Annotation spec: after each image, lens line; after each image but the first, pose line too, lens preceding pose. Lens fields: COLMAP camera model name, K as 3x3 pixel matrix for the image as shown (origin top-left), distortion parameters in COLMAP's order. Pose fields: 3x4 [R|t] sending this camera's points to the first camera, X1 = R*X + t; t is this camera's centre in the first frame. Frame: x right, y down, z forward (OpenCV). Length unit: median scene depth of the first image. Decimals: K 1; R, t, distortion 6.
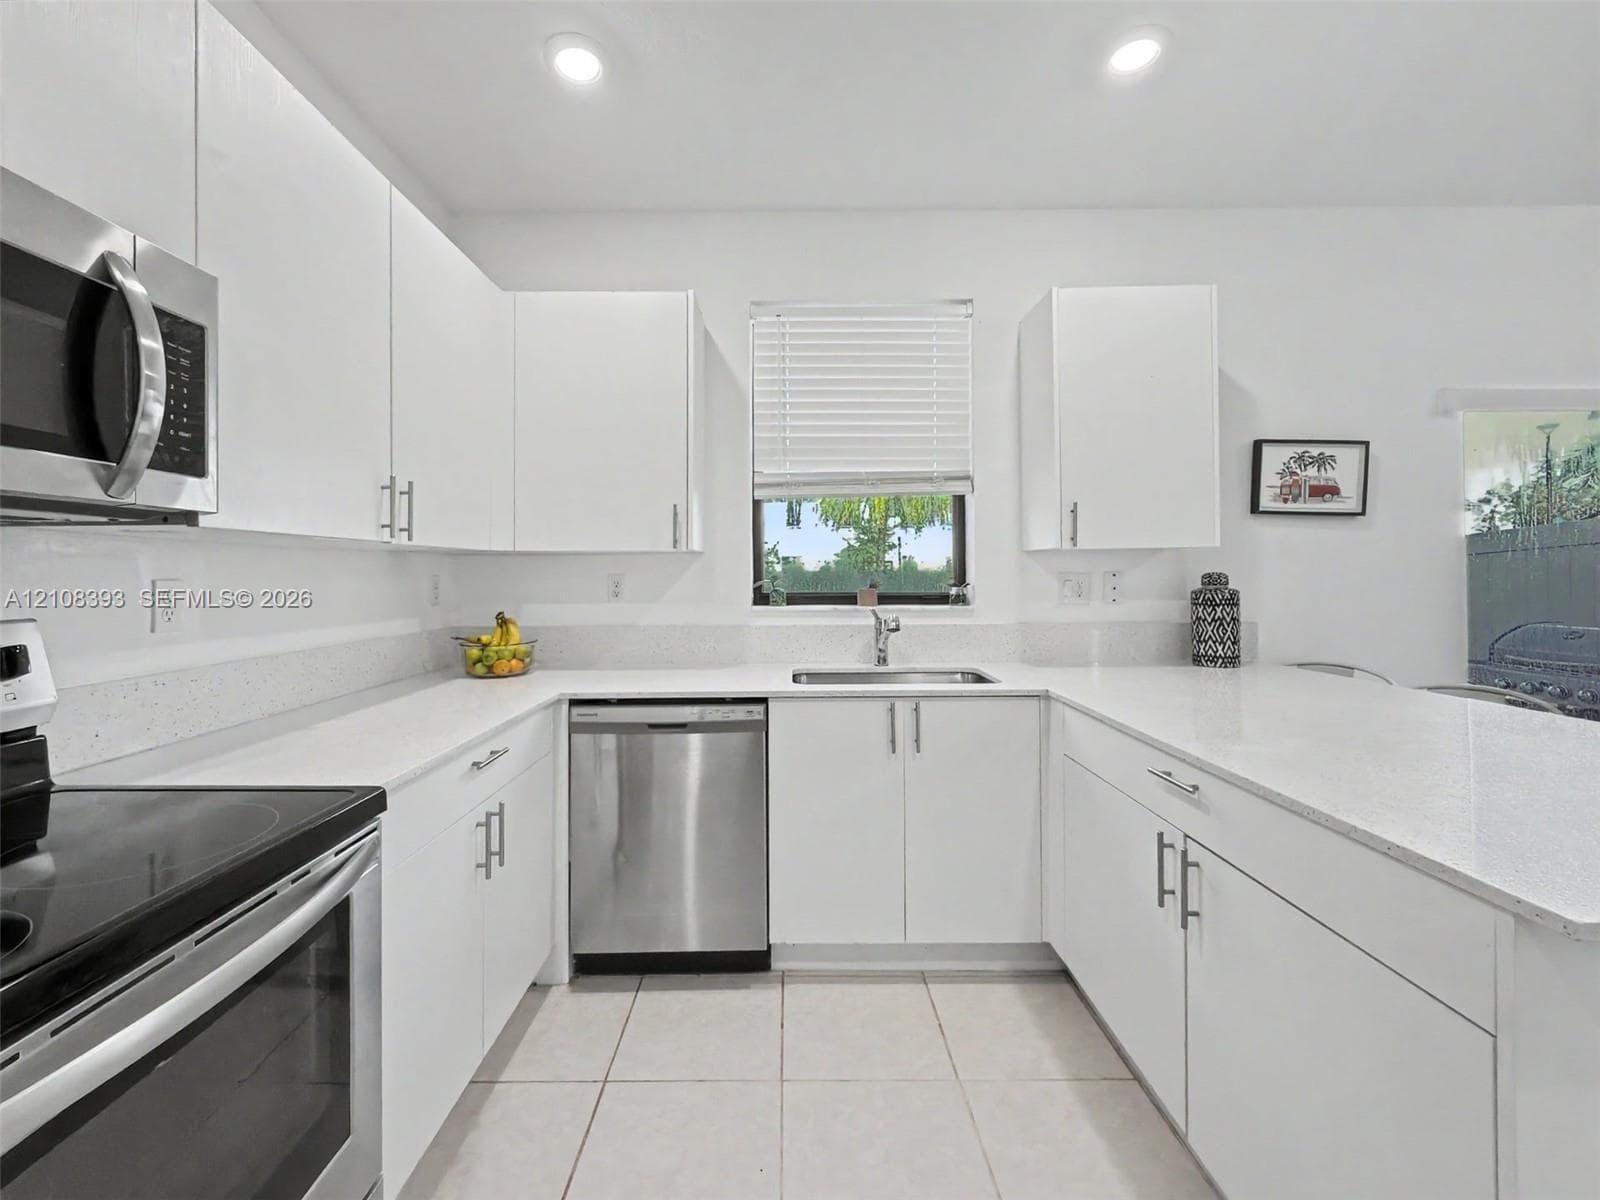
lens RADIAL K [[683.9, 0, 792.4], [0, 683.9, 576.1], [0, 0, 1]] dist [0.000117, 0.000090]
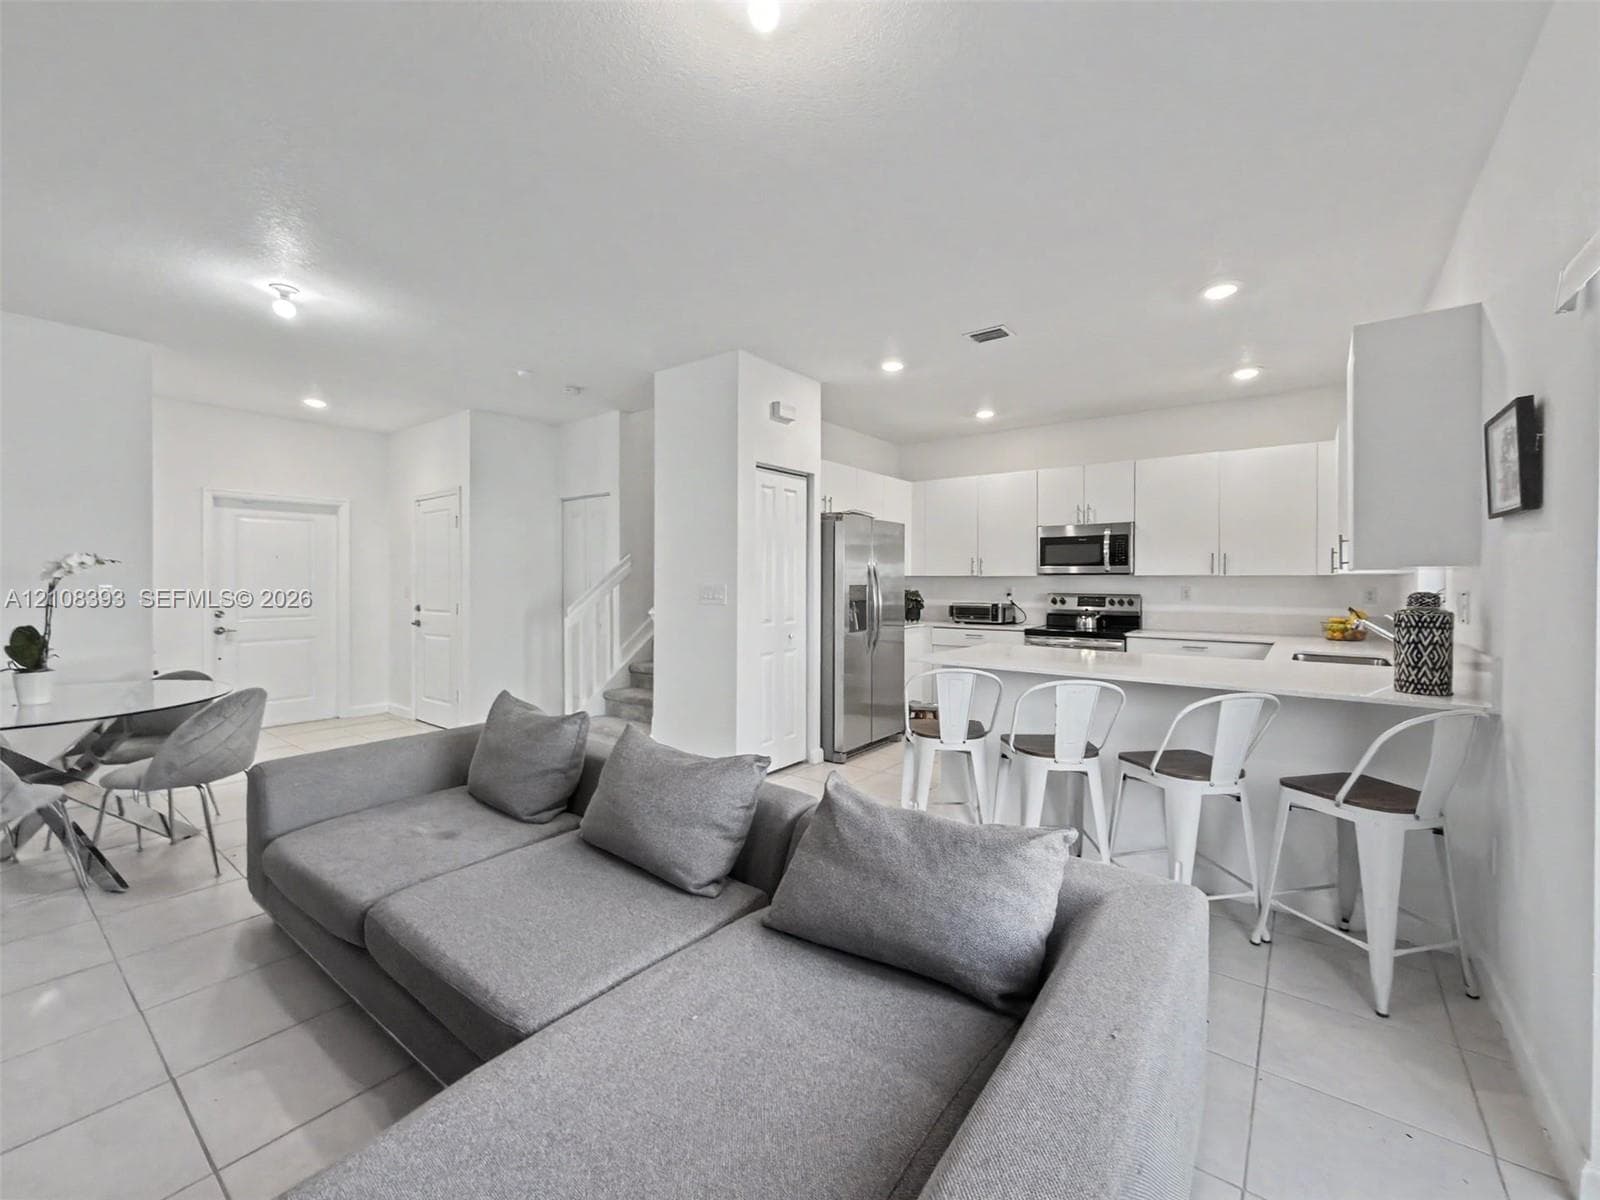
lens RADIAL K [[672.1, 0, 797.3], [0, 672.1, 582.9], [0, 0, 1]] dist [-0.001916, -0.000304]
pose [[-0.610344, 0.007241, -0.792104, 1.759531], [-0.000542, 0.999954, 0.009559, -0.025949], [0.792137, 0.006264, -0.610312, 0.818502]]
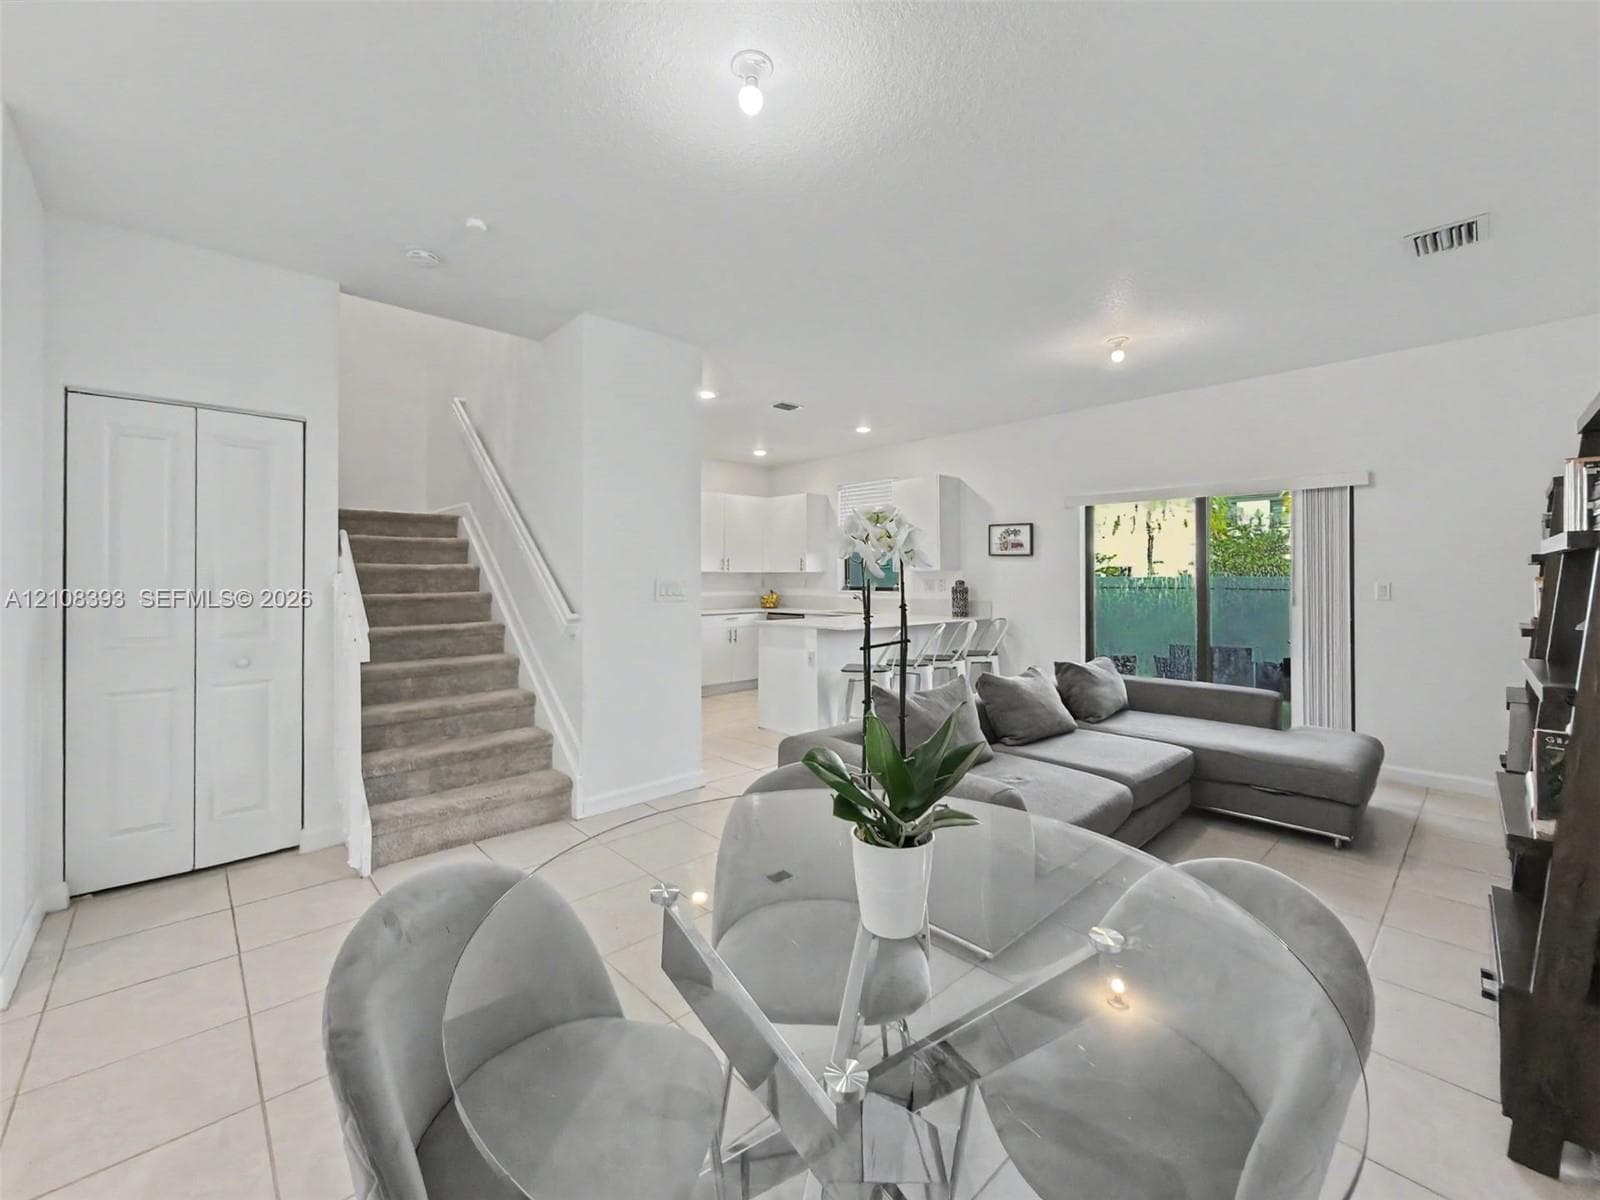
lens RADIAL K [[649.9, 0, 800.0], [0, 649.9, 600.0], [0, 0, 1]] dist [-0.000042, -0.000025]
pose [[0.686617, 0.030764, -0.726368, 1.880384], [-0.005693, 0.999301, 0.036943, -0.016649], [0.726997, -0.021231, 0.686313, -1.045640]]
